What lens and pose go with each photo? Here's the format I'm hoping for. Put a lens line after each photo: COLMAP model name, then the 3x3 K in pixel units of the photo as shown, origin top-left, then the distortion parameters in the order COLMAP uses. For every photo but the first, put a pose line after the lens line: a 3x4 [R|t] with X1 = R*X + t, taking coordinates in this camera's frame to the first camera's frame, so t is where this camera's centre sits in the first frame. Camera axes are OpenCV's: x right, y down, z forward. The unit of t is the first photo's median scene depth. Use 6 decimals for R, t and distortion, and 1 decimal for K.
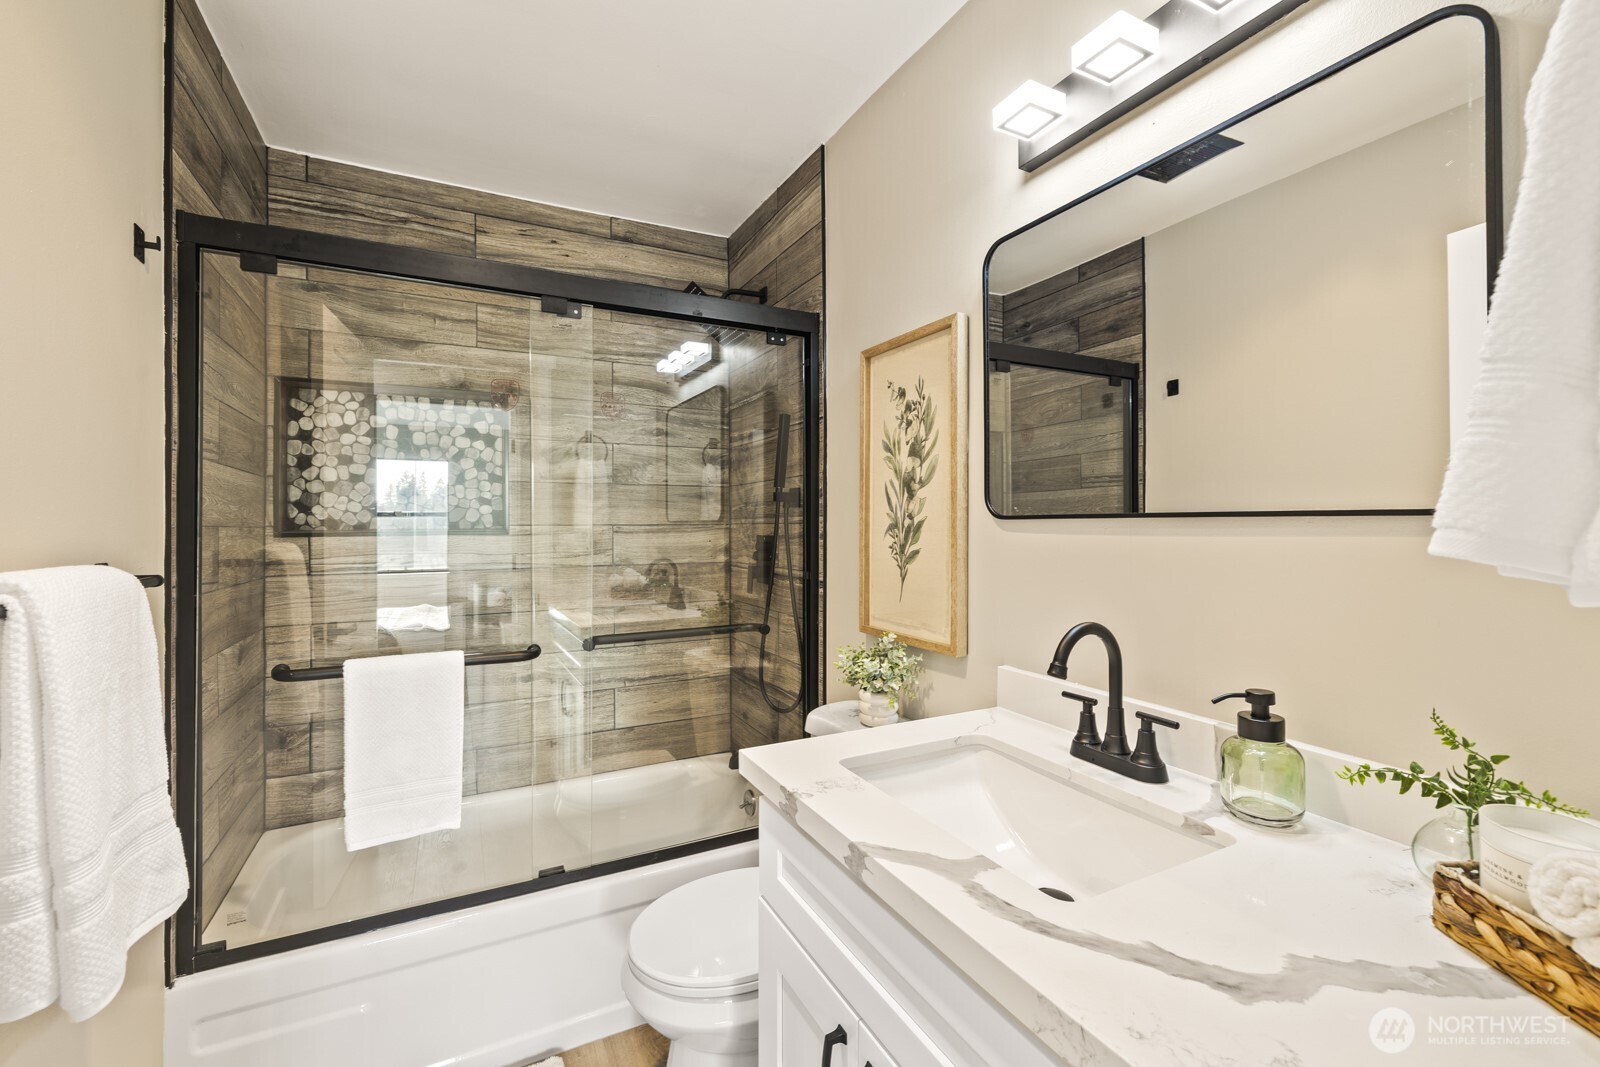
lens RADIAL K [[674.9, 0, 799.6], [0, 674.9, 524.5], [0, 0, 1]] dist [-0.001094, 0.001003]
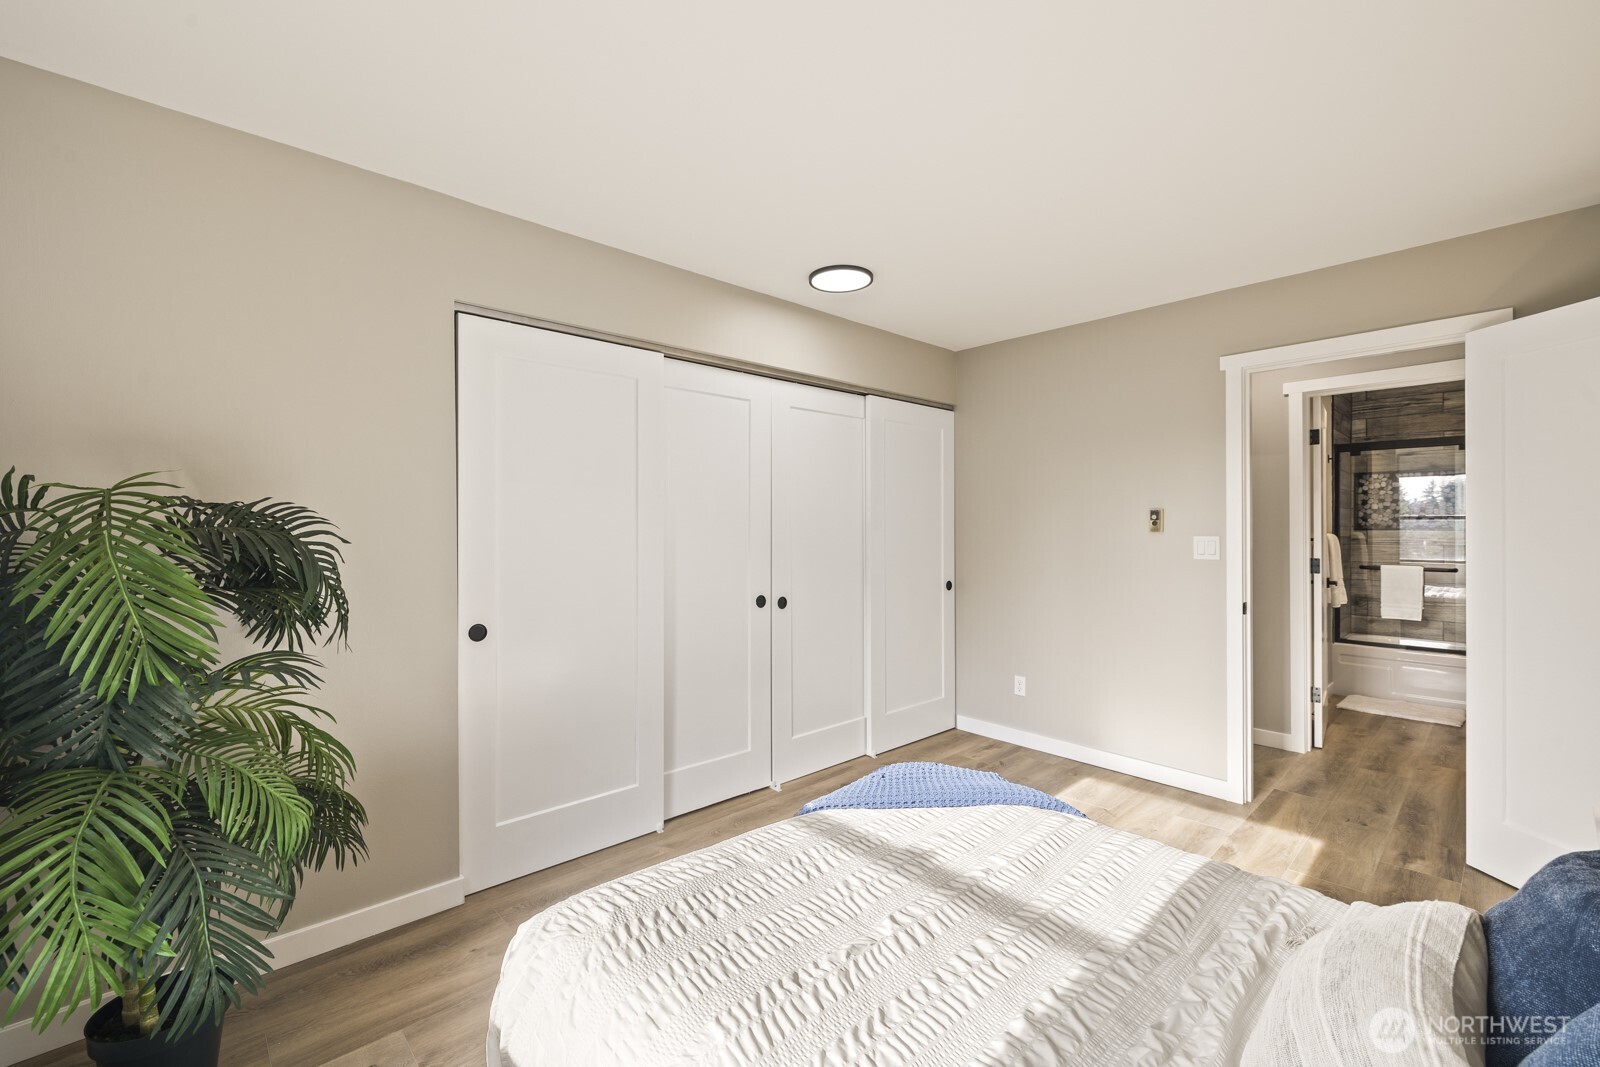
lens RADIAL K [[674.9, 0, 791.1], [0, 674.9, 524.0], [0, 0, 1]] dist [-0.001094, 0.001003]
pose [[0.254922, 0.004006, -0.966953, 1.251112], [0.003602, 0.999981, 0.005093, -0.027559], [0.966955, -0.004781, 0.254903, -1.847775]]
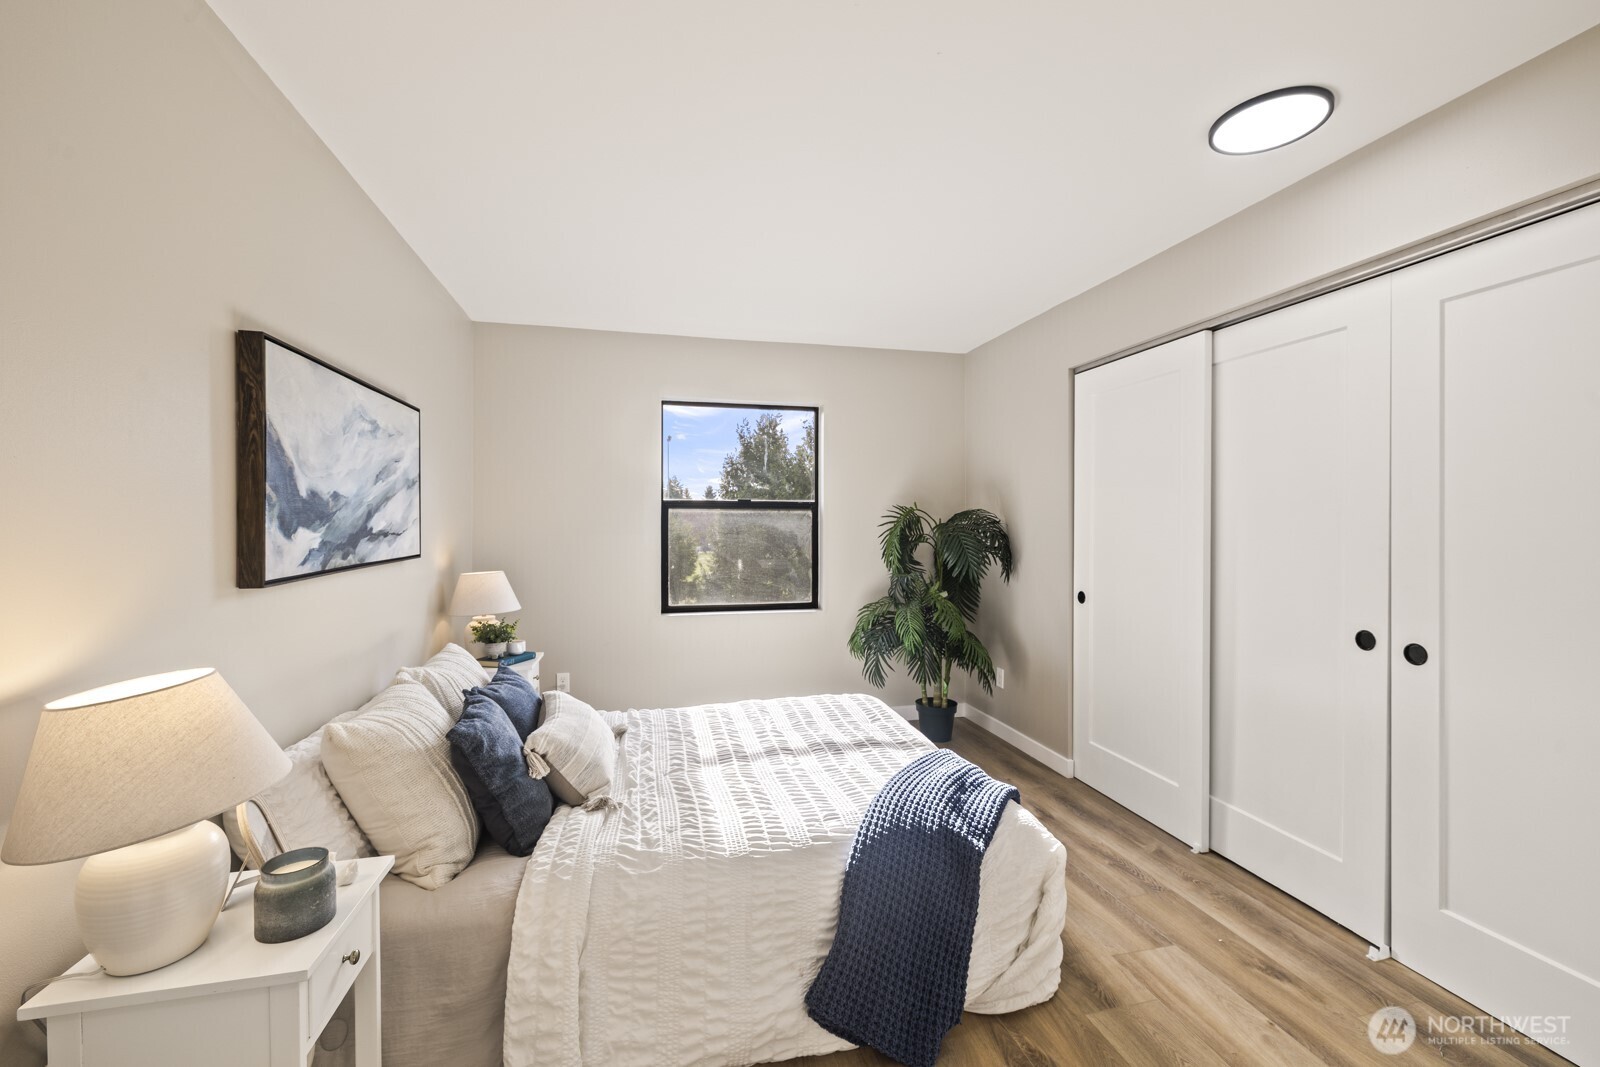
lens RADIAL K [[674.9, 0, 808.9], [0, 674.9, 533.5], [0, 0, 1]] dist [-0.001094, 0.001003]
pose [[-0.972123, 0.000496, 0.234472, -0.606142], [0.002064, 0.999977, 0.006441, 0.018062], [-0.234463, 0.006746, -0.972102, 0.960137]]
